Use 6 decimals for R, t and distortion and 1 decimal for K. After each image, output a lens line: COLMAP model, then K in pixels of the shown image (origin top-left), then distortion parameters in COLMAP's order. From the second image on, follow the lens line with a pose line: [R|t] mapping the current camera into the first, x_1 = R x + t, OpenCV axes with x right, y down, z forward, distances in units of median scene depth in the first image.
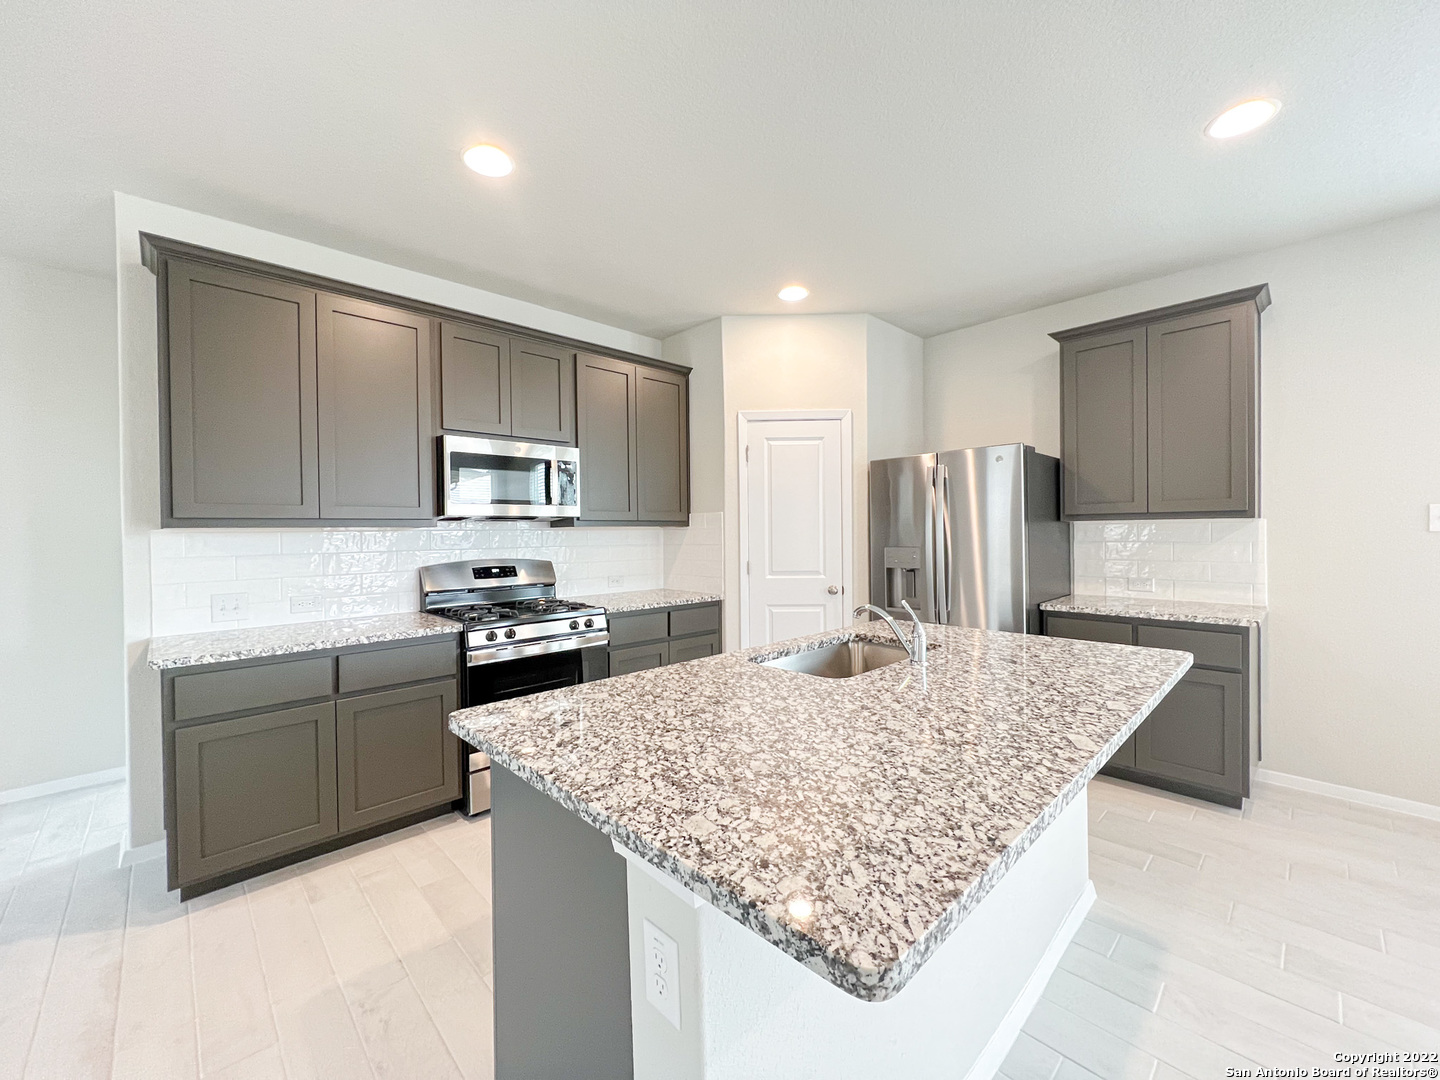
lens RADIAL K [[577.2, 0, 716.9], [0, 577.2, 537.1], [0, 0, 1]] dist [-0.001328, -0.000161]
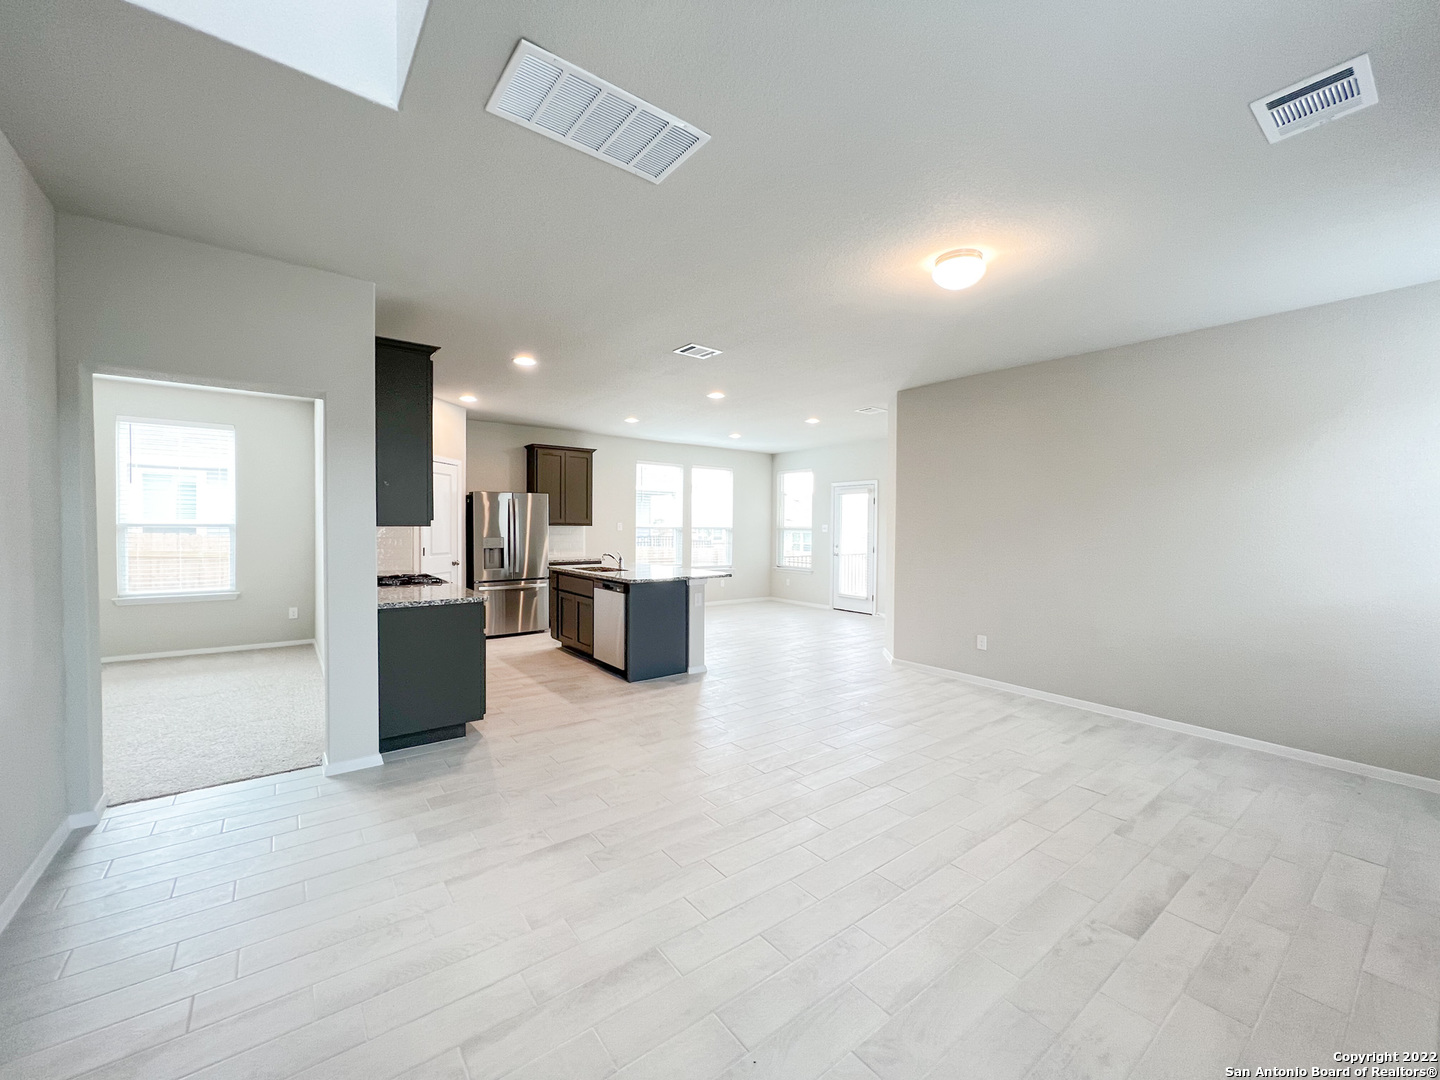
lens RADIAL K [[577.2, 0, 716.9], [0, 577.2, 537.1], [0, 0, 1]] dist [-0.001328, -0.000161]
pose [[0.113985, -0.007797, 0.993452, -1.665401], [0.001121, 0.999970, 0.007719, 0.001494], [-0.993482, 0.000234, 0.113991, 0.013915]]
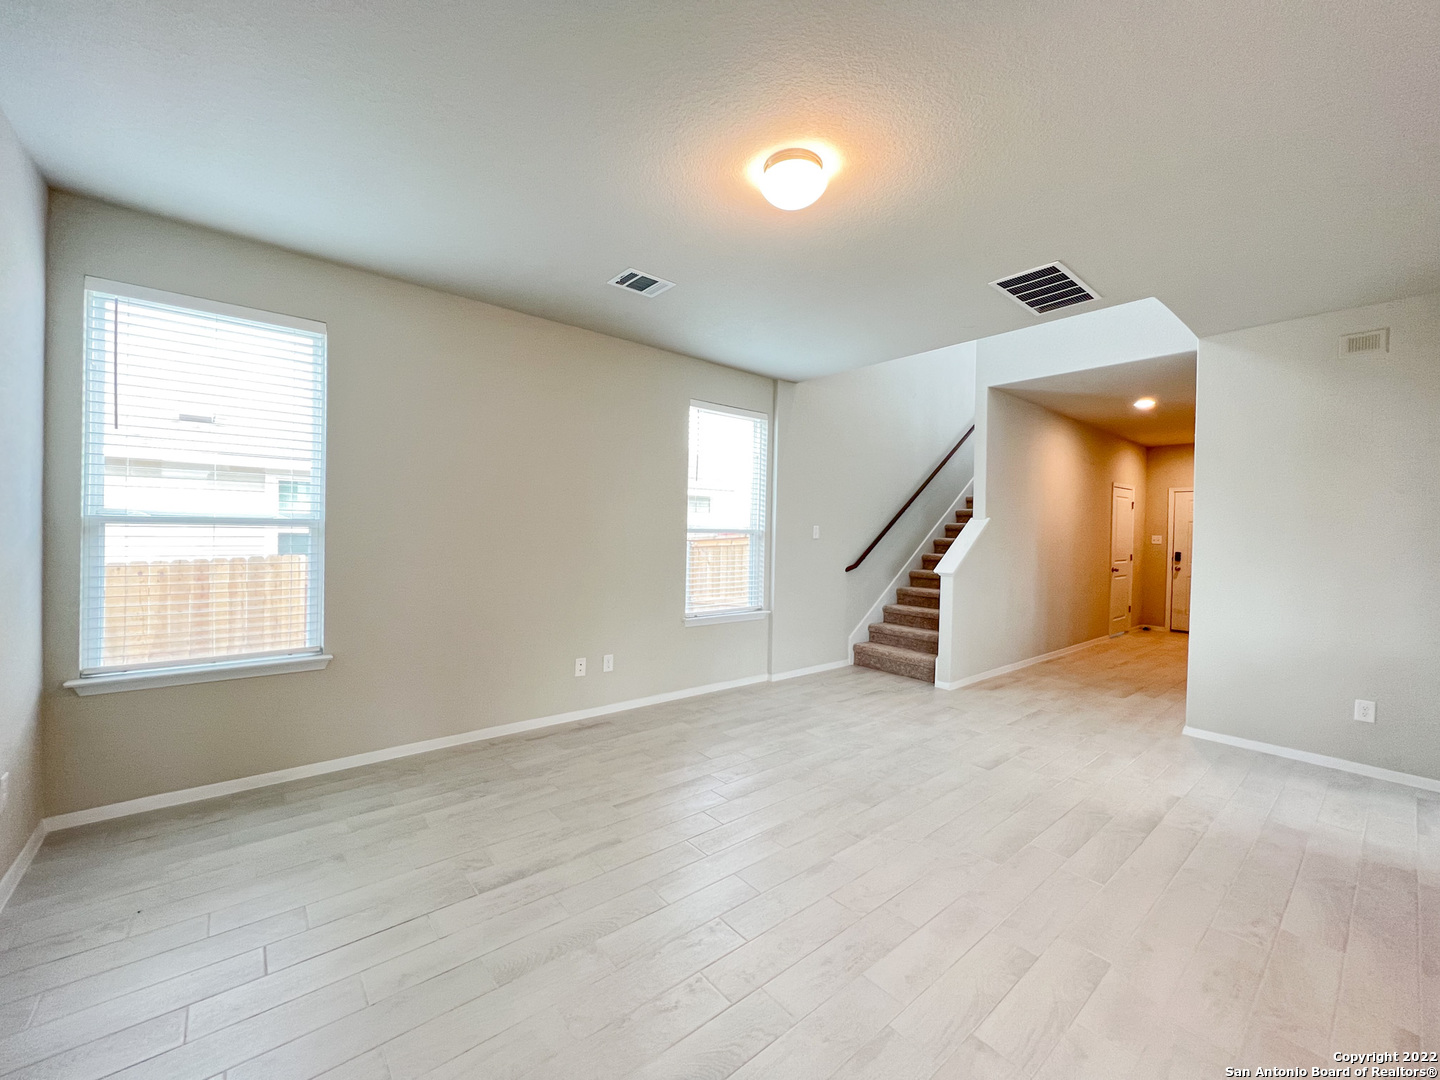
lens RADIAL K [[577.2, 0, 716.9], [0, 577.2, 537.1], [0, 0, 1]] dist [-0.001328, -0.000161]
pose [[-0.069051, 0.019691, -0.997419, -0.068367], [-0.031463, 0.999265, 0.021905, -0.000040], [0.997117, 0.032894, -0.068381, -0.281356]]
